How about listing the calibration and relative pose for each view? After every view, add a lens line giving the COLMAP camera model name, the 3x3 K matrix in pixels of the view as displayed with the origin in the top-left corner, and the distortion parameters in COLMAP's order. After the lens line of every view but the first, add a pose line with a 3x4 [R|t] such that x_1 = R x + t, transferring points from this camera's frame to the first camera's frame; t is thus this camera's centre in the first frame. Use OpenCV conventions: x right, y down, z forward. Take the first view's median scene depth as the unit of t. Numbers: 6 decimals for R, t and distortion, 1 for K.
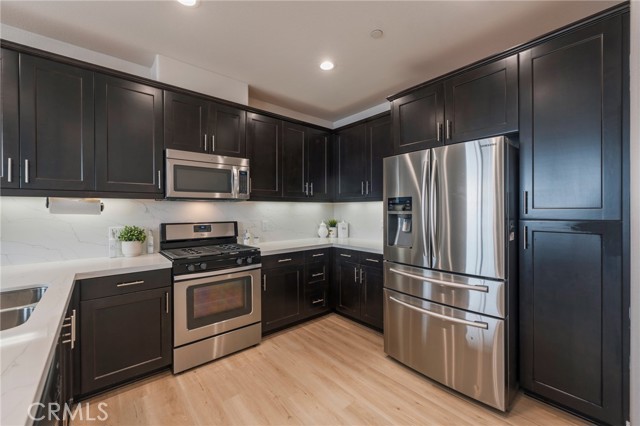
lens RADIAL K [[261.2, 0, 324.4], [0, 261.2, 209.1], [0, 0, 1]] dist [-0.002267, 0.000377]
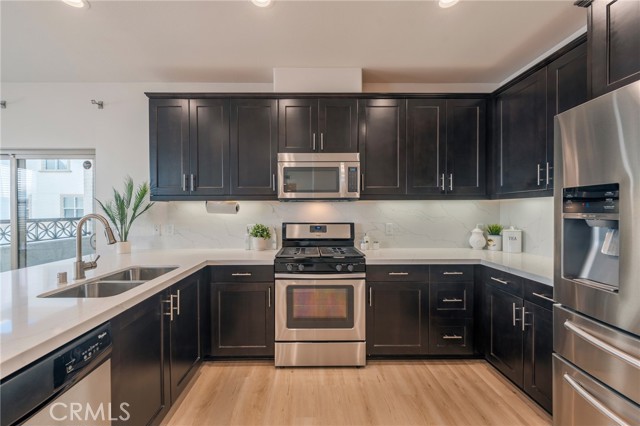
lens RADIAL K [[272.4, 0, 315.8], [0, 272.4, 209.6], [0, 0, 1]] dist [0.008633, 0.000016]
pose [[0.759119, 0.000850, -0.650951, 0.212817], [0.002334, 0.999989, 0.004028, -0.003568], [0.650948, -0.004577, 0.759109, 0.217510]]
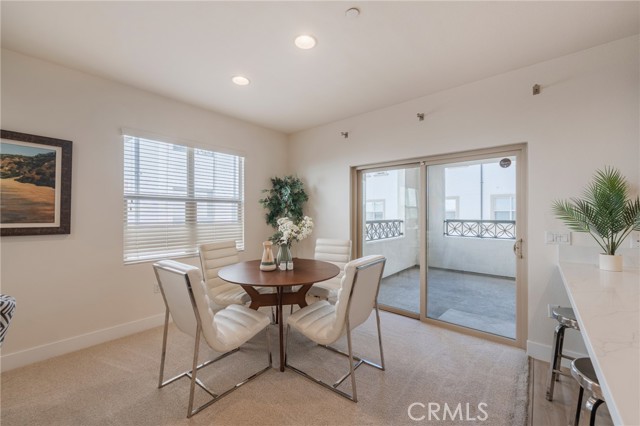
lens RADIAL K [[261.2, 0, 320.7], [0, 261.2, 211.7], [0, 0, 1]] dist [-0.002267, 0.000377]
pose [[0.129630, -0.009810, -0.991514, -0.380016], [0.002705, 0.999951, -0.009540, 0.006650], [0.991559, -0.001445, 0.129651, -0.383170]]
